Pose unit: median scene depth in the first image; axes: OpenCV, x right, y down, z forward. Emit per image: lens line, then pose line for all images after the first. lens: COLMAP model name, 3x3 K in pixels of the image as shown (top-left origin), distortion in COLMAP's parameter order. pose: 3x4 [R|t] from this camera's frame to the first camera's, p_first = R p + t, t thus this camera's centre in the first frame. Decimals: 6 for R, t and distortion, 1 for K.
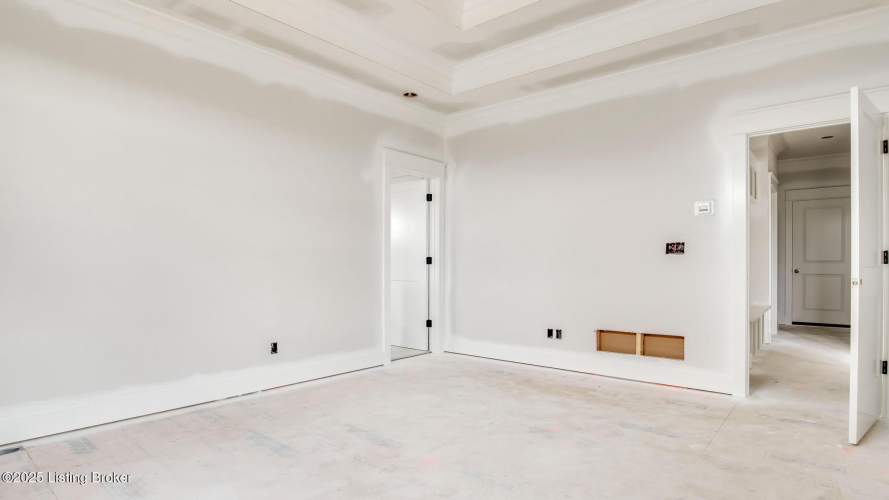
lens RADIAL K [[474.0, 0, 443.7], [0, 474.0, 263.7], [0, 0, 1]] dist [-0.031226, 0.000881]
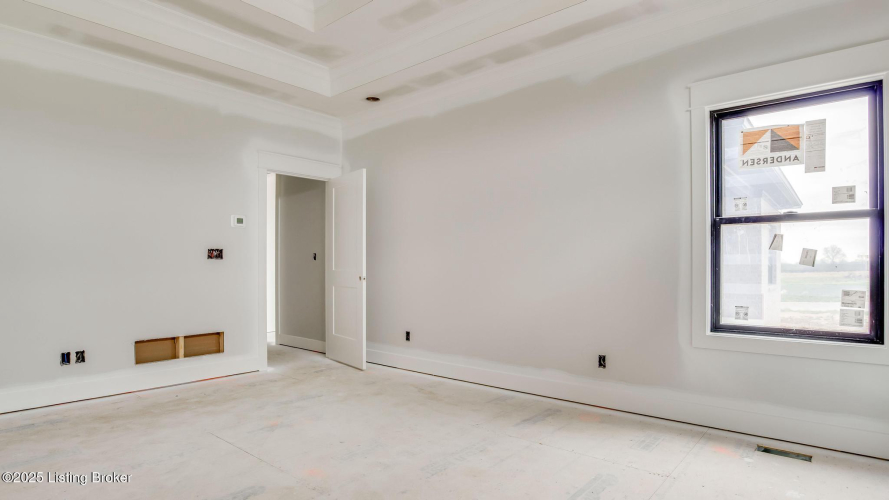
lens RADIAL K [[474.0, 0, 443.7], [0, 474.0, 263.7], [0, 0, 1]] dist [-0.031226, 0.000881]
pose [[0.008473, 0.009287, 0.999921, -0.647117], [-0.000800, 0.999957, -0.009281, 0.000183], [-0.999964, -0.000721, 0.008480, 0.470991]]
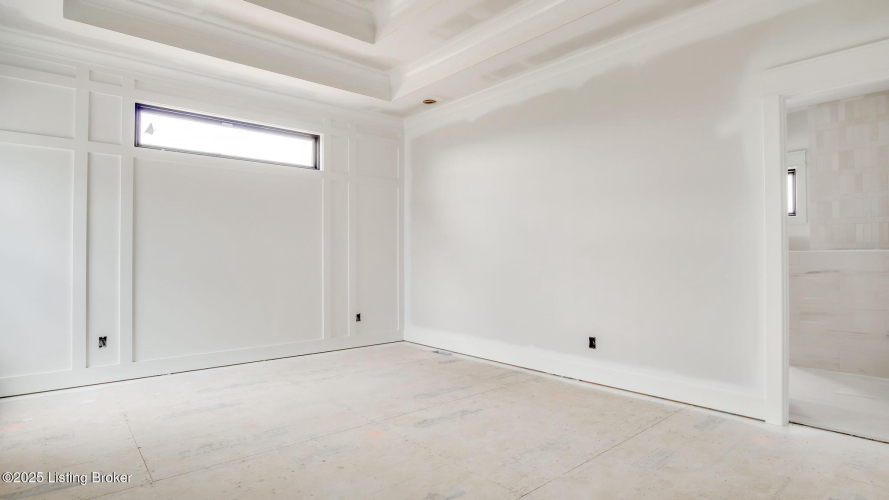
lens RADIAL K [[458.2, 0, 444.5], [0, 458.2, 250.0], [0, 0, 1]] dist [-0.028189, 0.000061]
pose [[-0.153625, -0.020380, -0.987919, 0.661785], [0.002808, 0.999774, -0.021061, 0.002547], [0.988125, -0.006009, -0.153533, 0.861074]]
